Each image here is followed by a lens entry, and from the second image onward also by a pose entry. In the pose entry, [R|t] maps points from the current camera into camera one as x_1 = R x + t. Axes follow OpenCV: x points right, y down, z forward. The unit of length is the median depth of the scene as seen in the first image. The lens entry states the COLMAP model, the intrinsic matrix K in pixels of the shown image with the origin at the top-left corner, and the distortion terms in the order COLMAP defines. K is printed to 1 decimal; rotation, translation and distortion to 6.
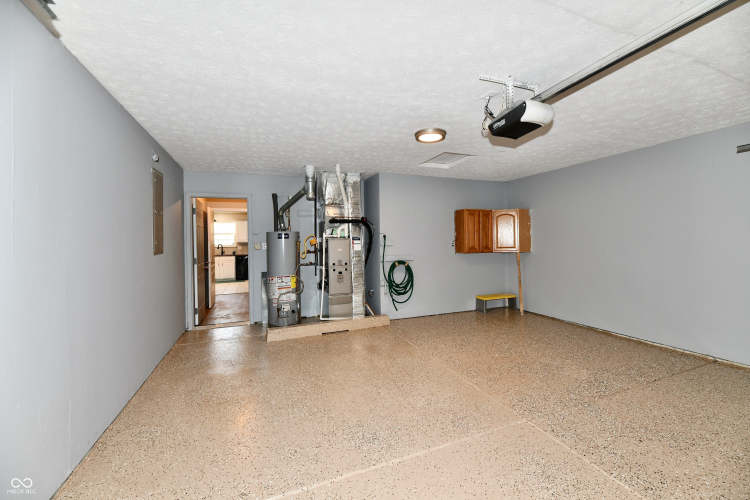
lens RADIAL K [[308.9, 0, 378.9], [0, 308.9, 241.8], [0, 0, 1]] dist [0.000240, -0.002966]
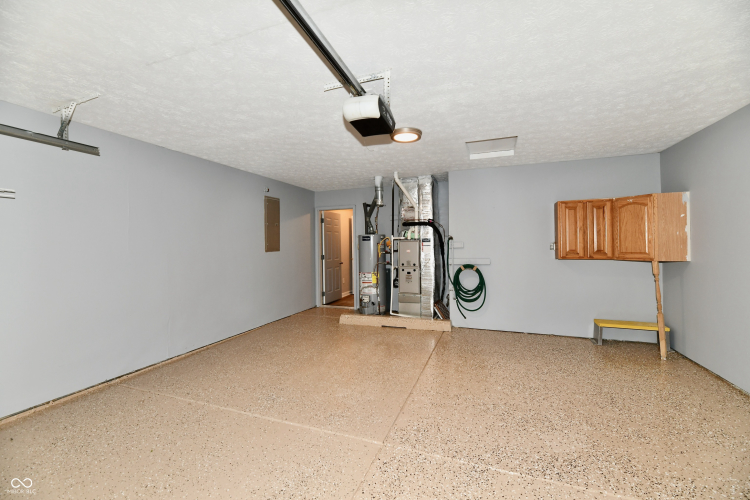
lens RADIAL K [[308.9, 0, 378.9], [0, 308.9, 241.8], [0, 0, 1]] dist [0.000240, -0.002966]
pose [[0.741904, 0.001992, -0.670503, 0.499676], [-0.000059, 0.999996, 0.002906, -0.009086], [0.670506, -0.002117, 0.741901, 0.147389]]
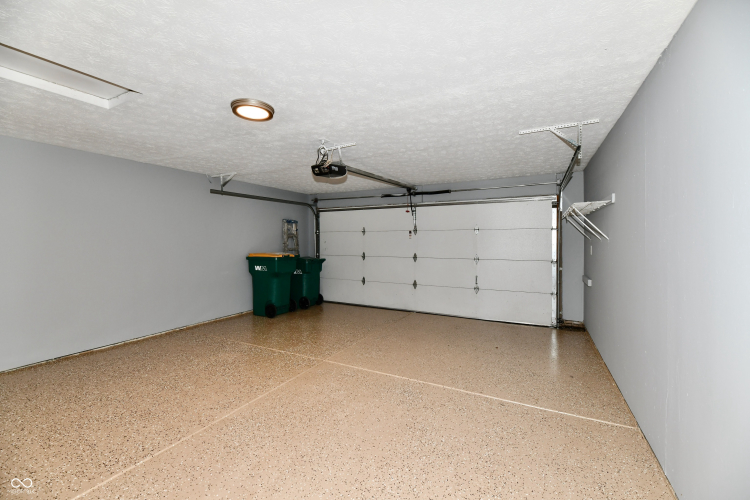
lens RADIAL K [[308.9, 0, 378.9], [0, 308.9, 241.8], [0, 0, 1]] dist [0.000240, -0.002966]
pose [[-0.657290, 0.007182, 0.753603, -0.409706], [0.011907, 0.999929, 0.000856, -0.008147], [-0.753543, 0.009535, -0.657329, 0.840670]]
